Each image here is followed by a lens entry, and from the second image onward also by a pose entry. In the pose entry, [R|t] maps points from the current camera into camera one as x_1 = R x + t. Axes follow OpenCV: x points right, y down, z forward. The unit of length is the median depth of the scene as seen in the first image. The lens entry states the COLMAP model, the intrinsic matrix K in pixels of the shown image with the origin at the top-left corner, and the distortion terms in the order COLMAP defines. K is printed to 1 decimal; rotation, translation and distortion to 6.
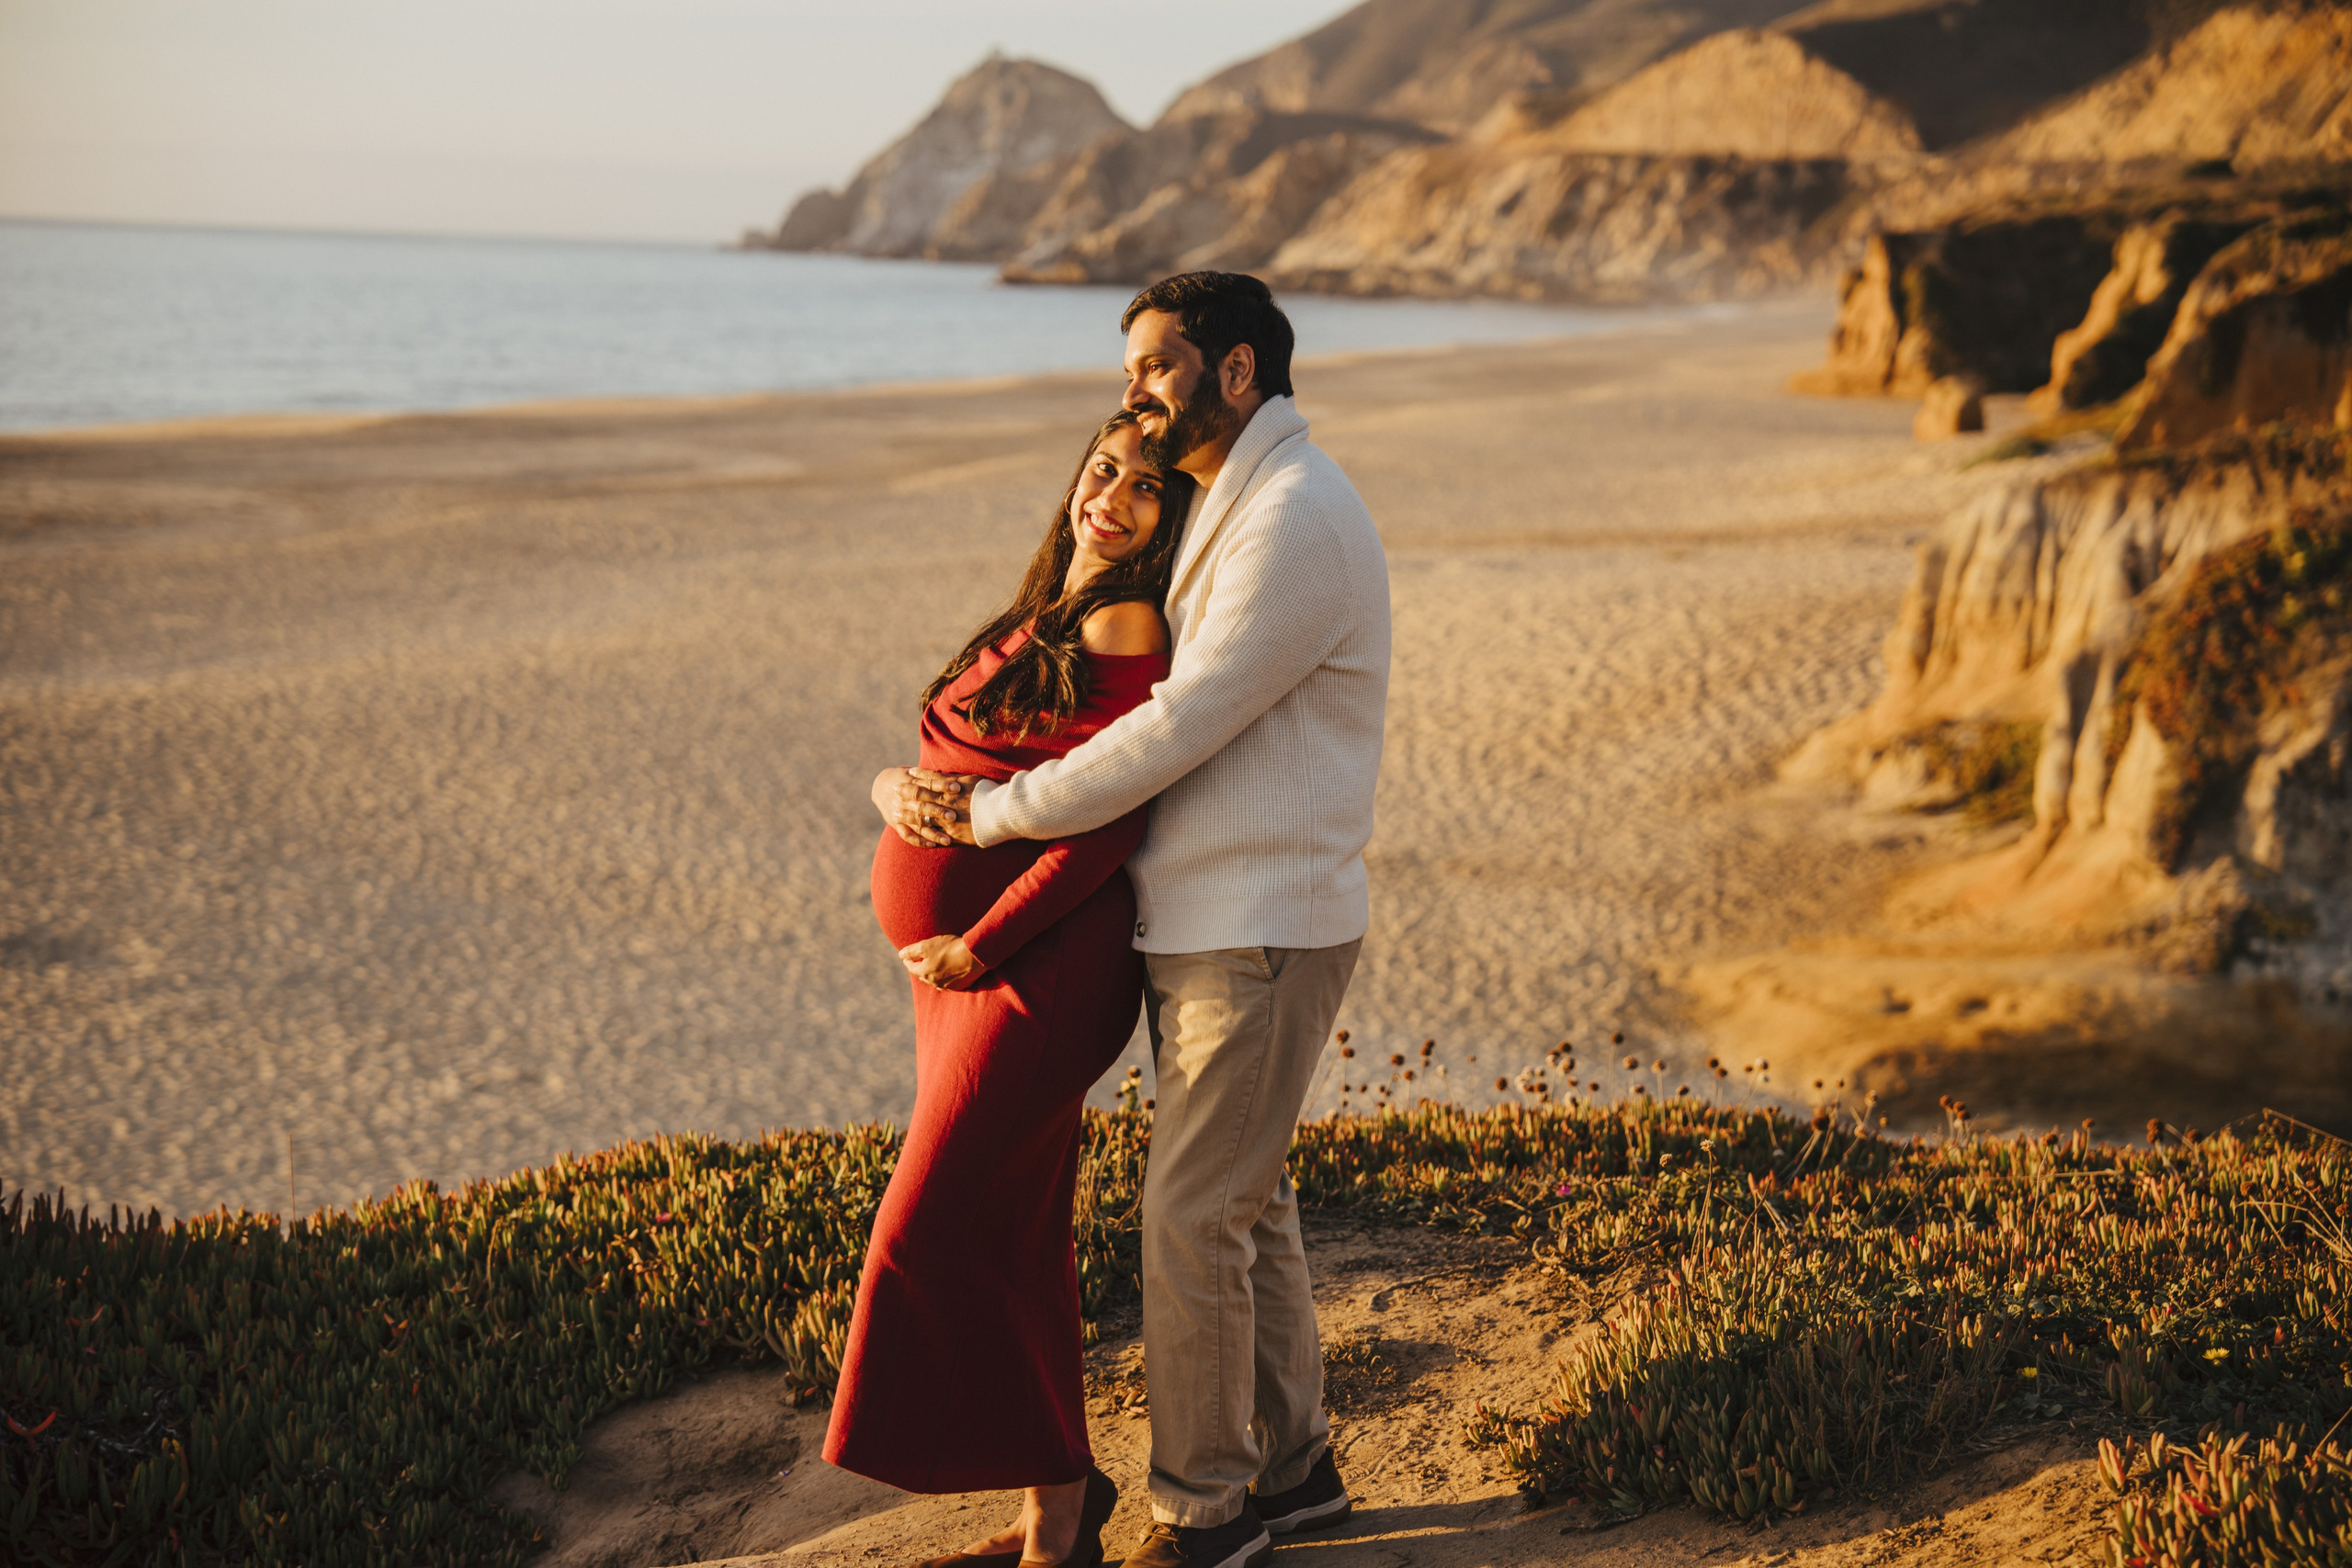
lens RADIAL K [[4447.7, 0, 1100.8], [0, 4447.7, 801.7], [0, 0, 1]] dist [0.223542, 0.000000]
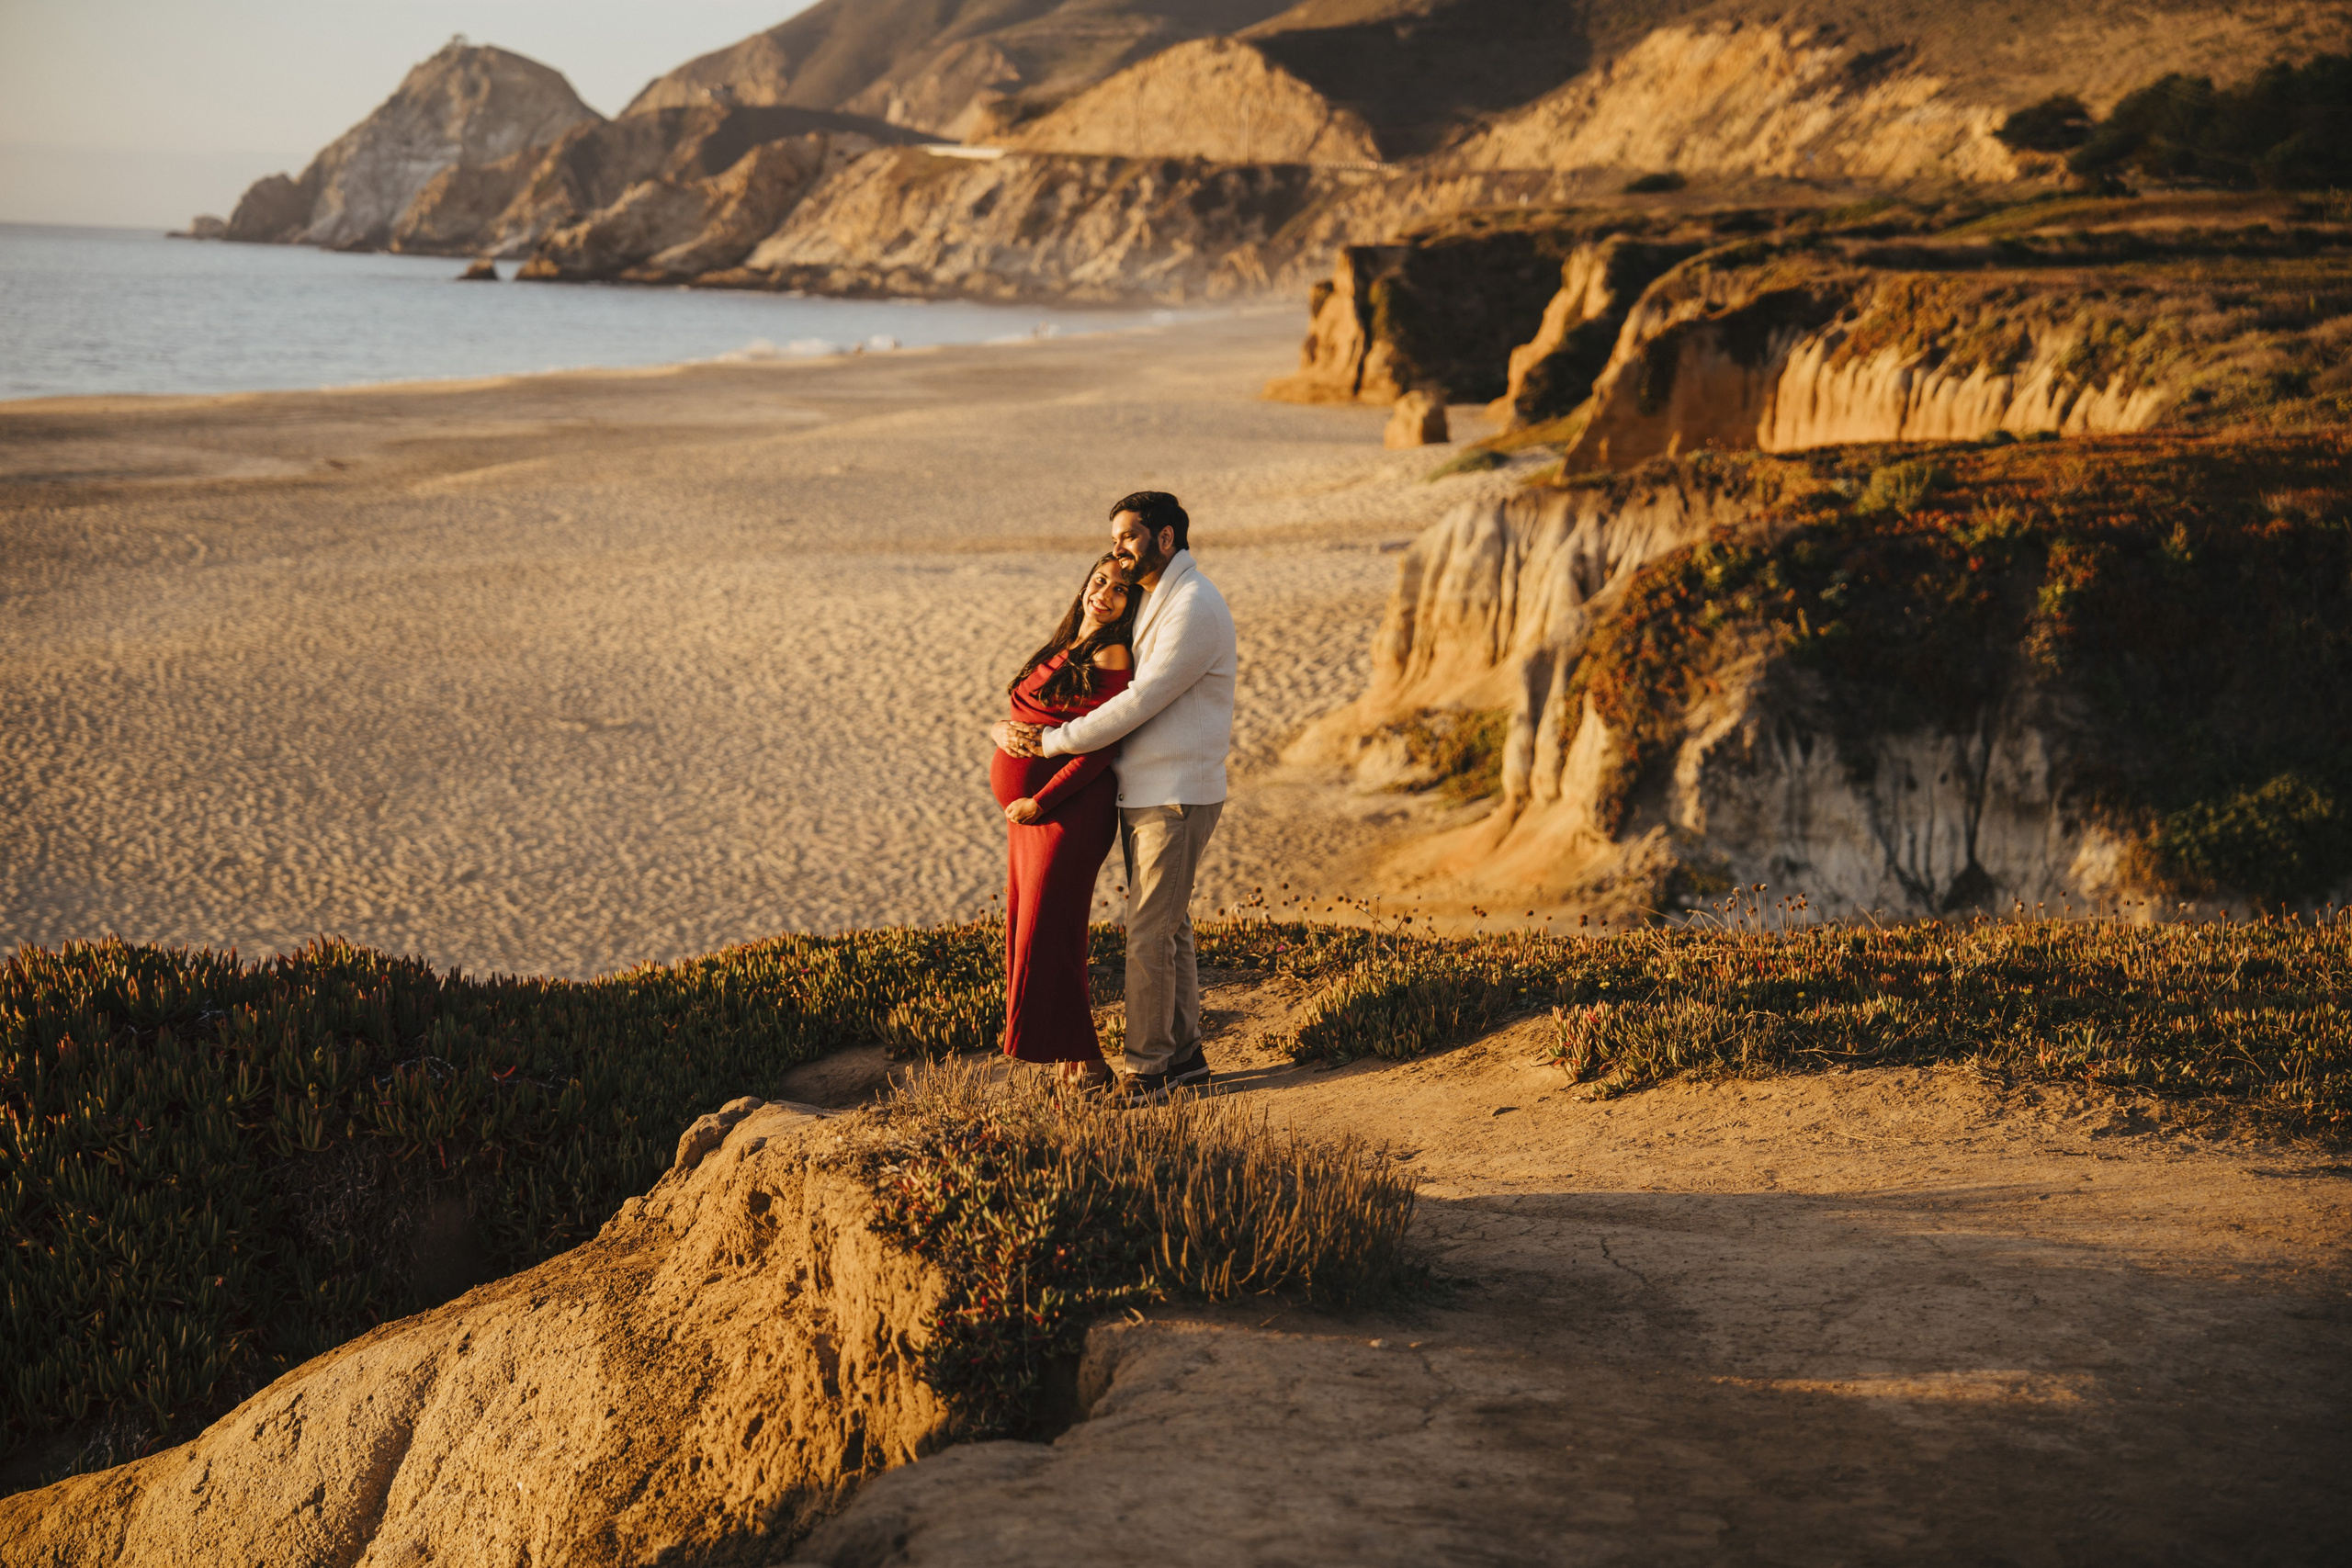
lens RADIAL K [[4447.7, 0, 1171.6], [0, 4447.7, 802.7], [0, 0, 1]] dist [0.223542, 0.000000]
pose [[0.991196, -0.010522, 0.131980, -0.023684], [0.010397, 0.999945, 0.001632, 0.002674], [-0.131990, -0.000245, 0.991251, -0.107373]]
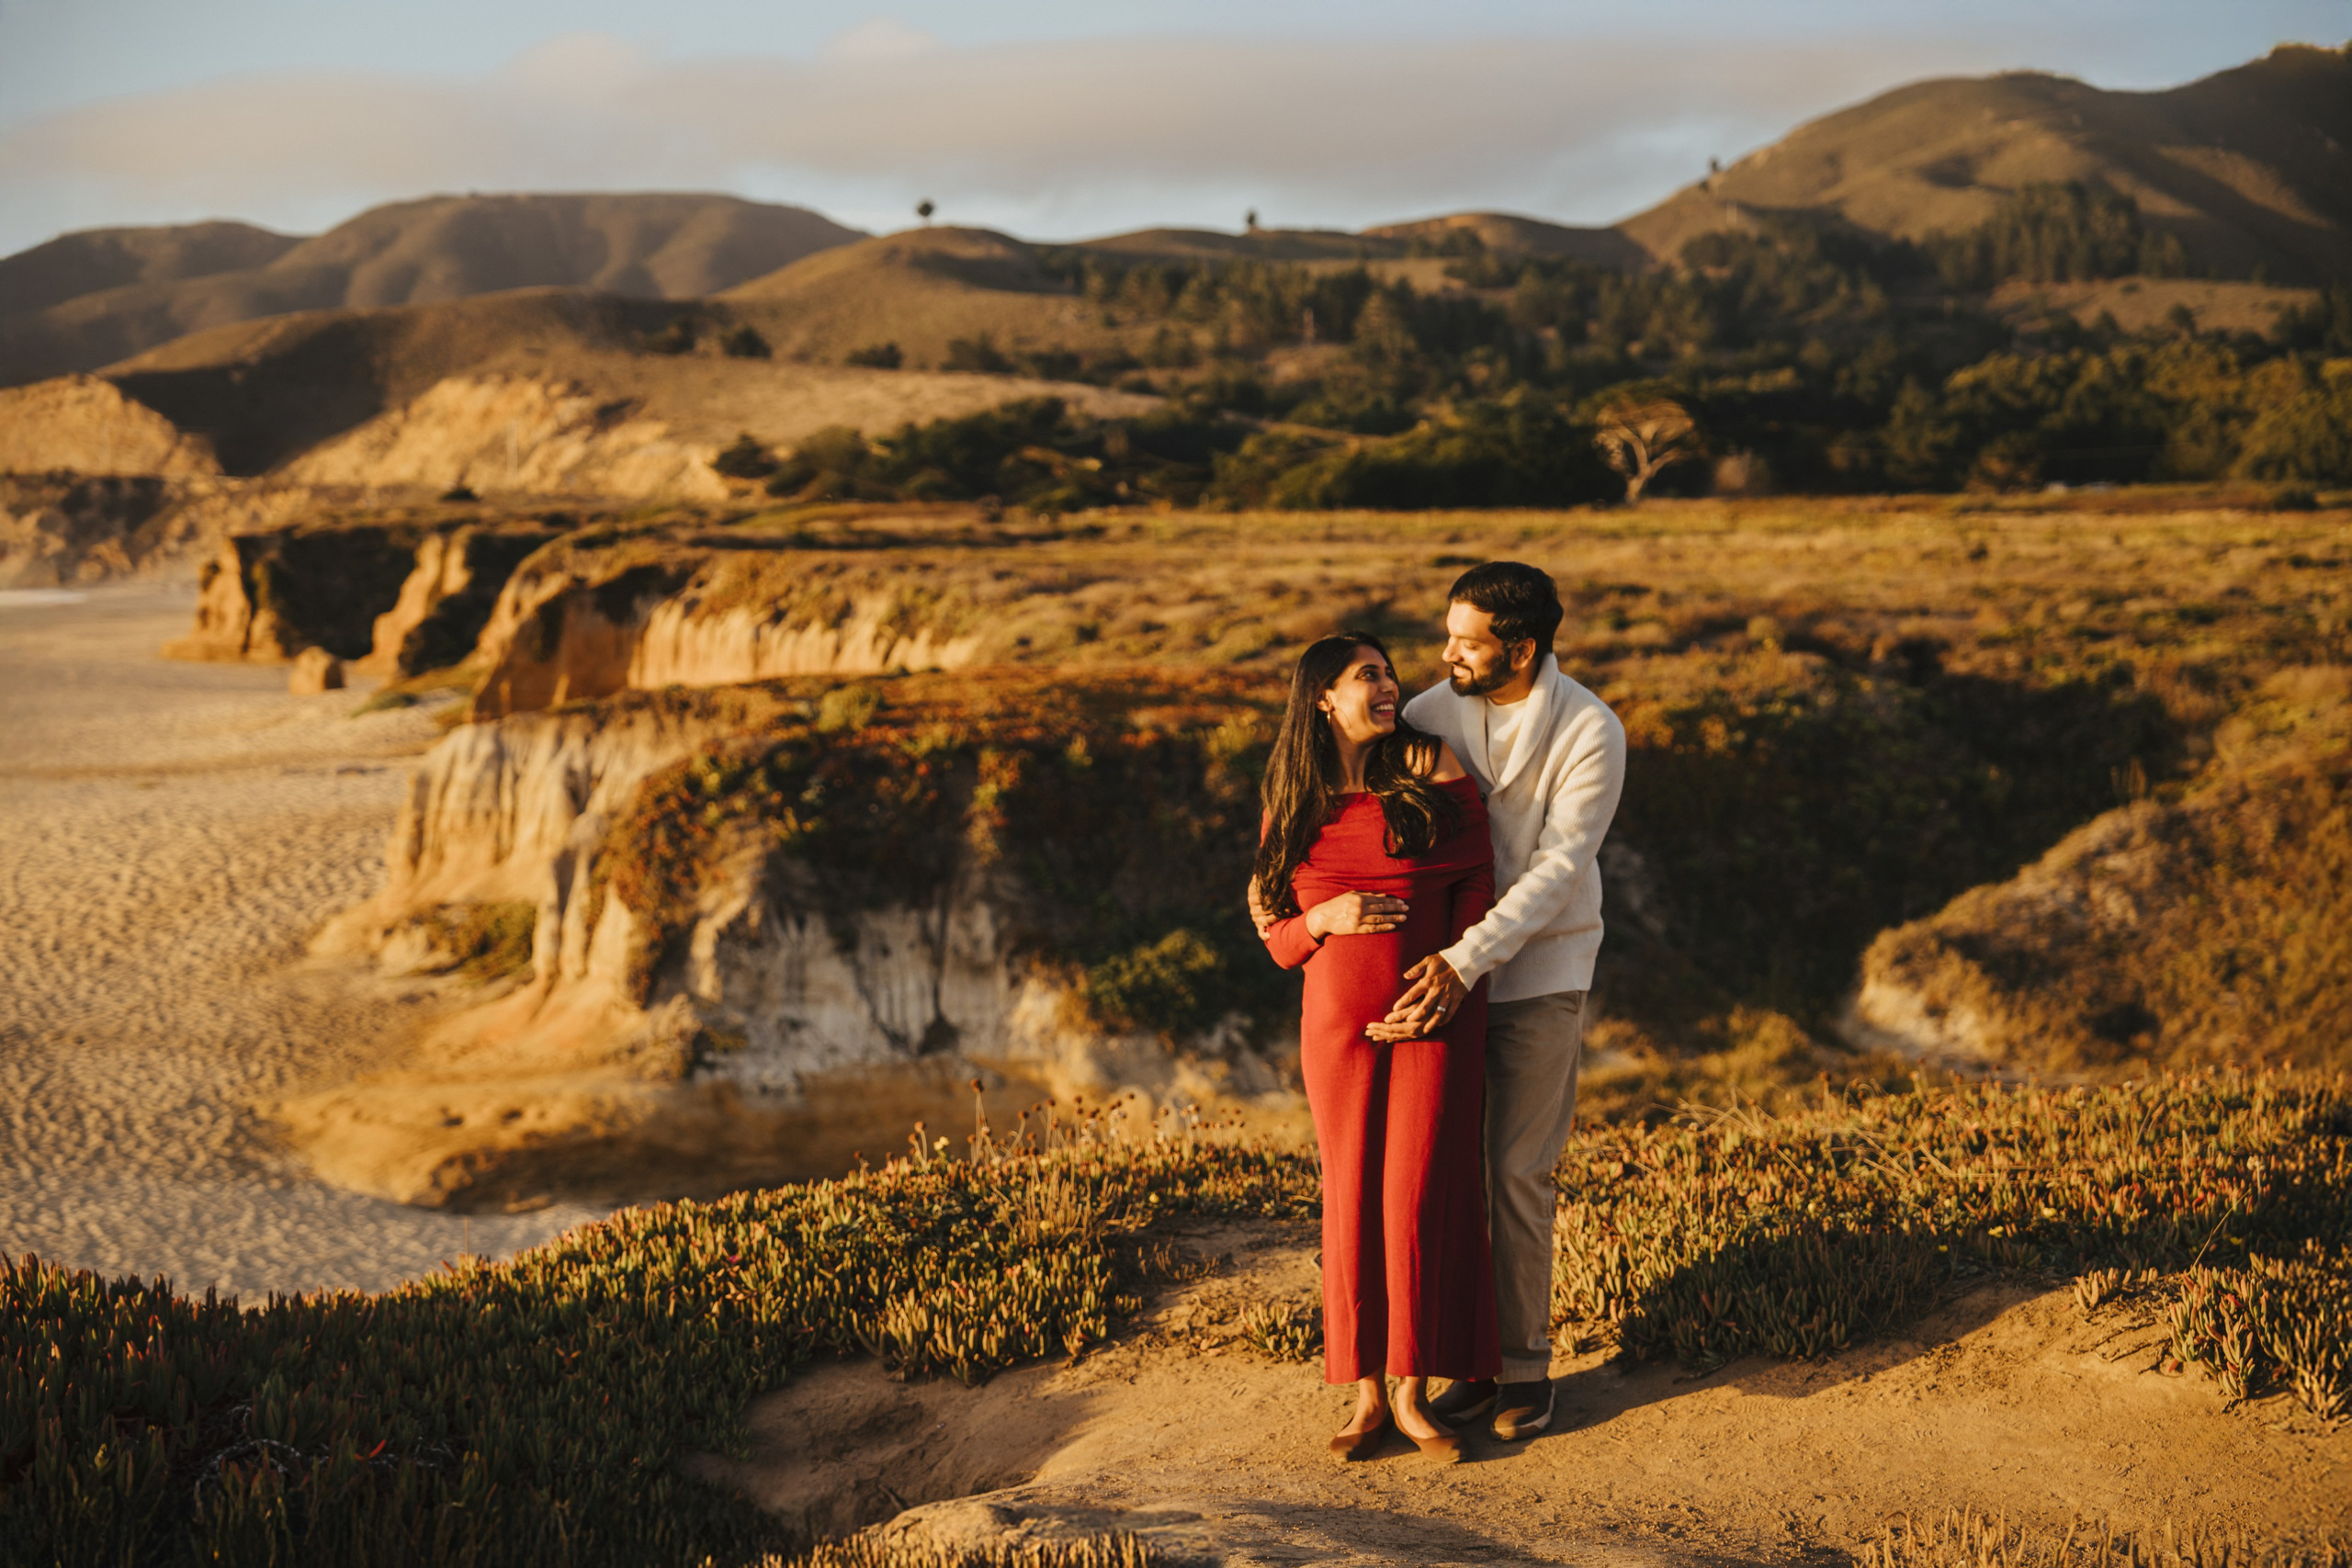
lens RADIAL K [[3370.0, 0, 1181.8], [0, 3370.0, 787.1], [0, 0, 1]] dist [0.165560, 0.000000]
pose [[0.898988, -0.022682, 0.437385, -0.052340], [0.045859, 0.998043, -0.042502, 0.000035], [-0.435565, 0.058267, 0.898269, 0.001274]]
